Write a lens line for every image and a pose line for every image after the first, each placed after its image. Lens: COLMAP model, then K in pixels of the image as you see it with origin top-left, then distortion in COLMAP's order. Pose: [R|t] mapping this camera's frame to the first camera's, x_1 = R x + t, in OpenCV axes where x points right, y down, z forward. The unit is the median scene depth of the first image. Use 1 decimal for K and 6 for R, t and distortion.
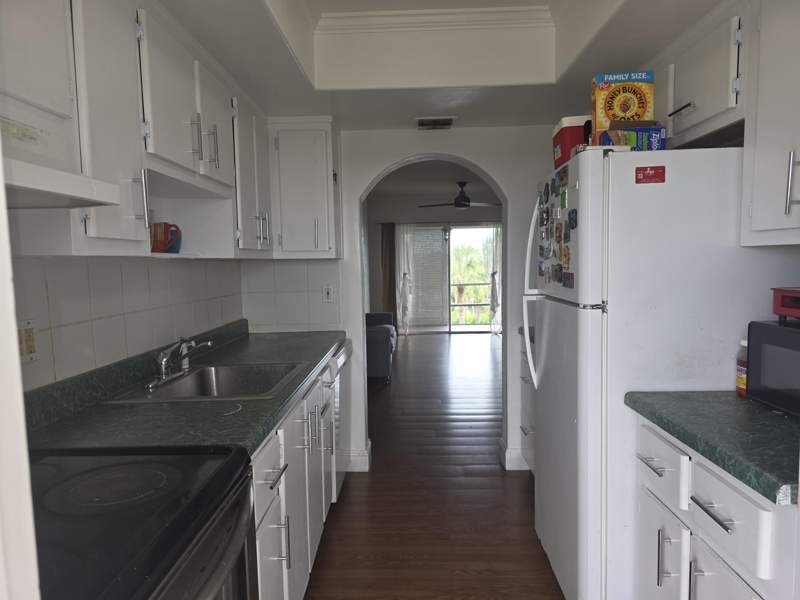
lens RADIAL K [[546.4, 0, 400.2], [0, 546.4, 300.8], [0, 0, 1]] dist [0.056522, -0.031655]
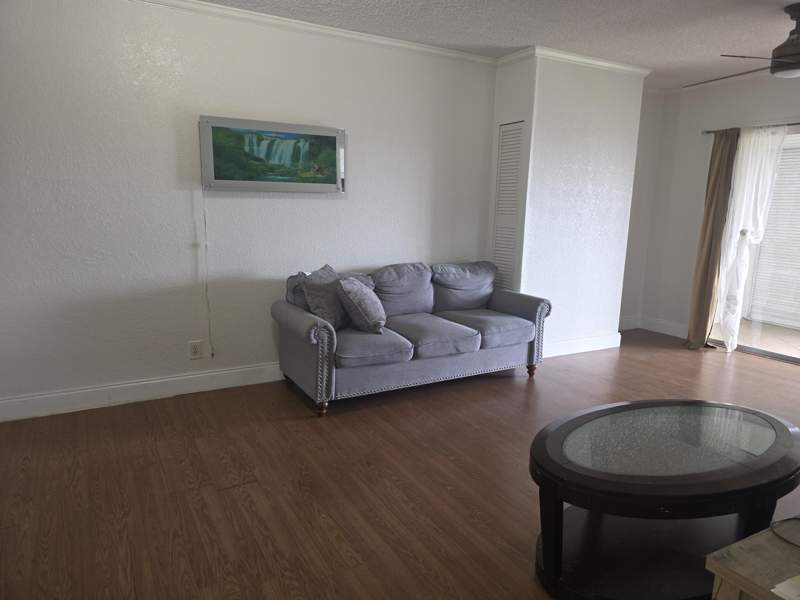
lens RADIAL K [[546.4, 0, 402.1], [0, 546.4, 304.8], [0, 0, 1]] dist [0.056522, -0.031655]
pose [[0.524271, 0.191250, -0.829797, 0.283026], [-0.091561, 0.981464, 0.168358, -0.040067], [0.846615, -0.012288, 0.532064, 0.456285]]
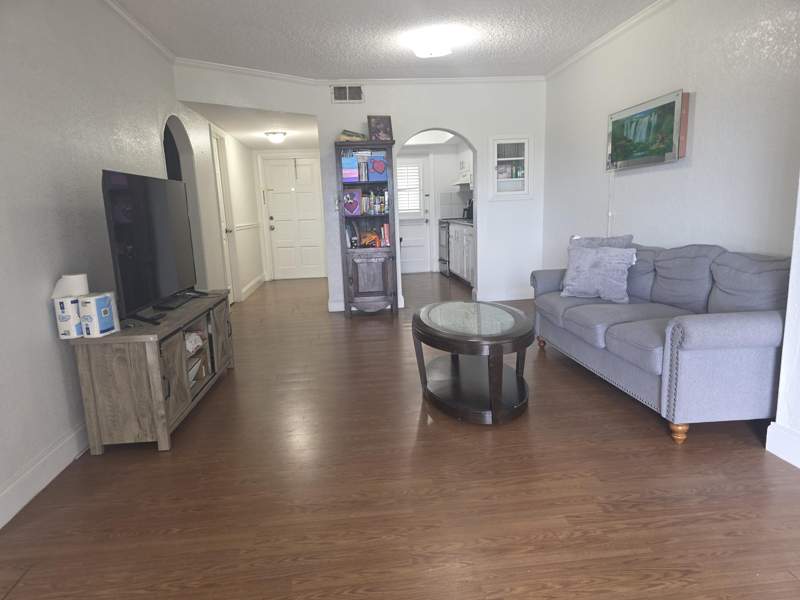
lens RADIAL K [[546.4, 0, 402.9], [0, 546.4, 302.7], [0, 0, 1]] dist [0.056522, -0.031655]
pose [[-0.989057, 0.079748, -0.124126, 0.142103], [0.047561, 0.968752, 0.243429, -0.056289], [0.139661, 0.234862, -0.961943, 1.002837]]
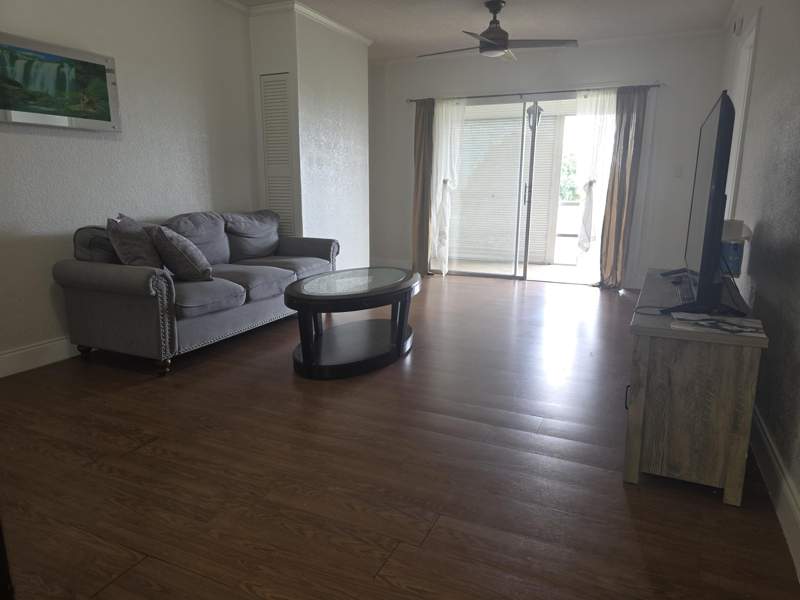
lens RADIAL K [[546.4, 0, 399.2], [0, 546.4, 298.2], [0, 0, 1]] dist [0.056522, -0.031655]
pose [[0.919330, 0.107588, -0.378494, 0.220598], [-0.053399, 0.987108, 0.150886, -0.006585], [0.389848, -0.118503, 0.913223, 0.364093]]
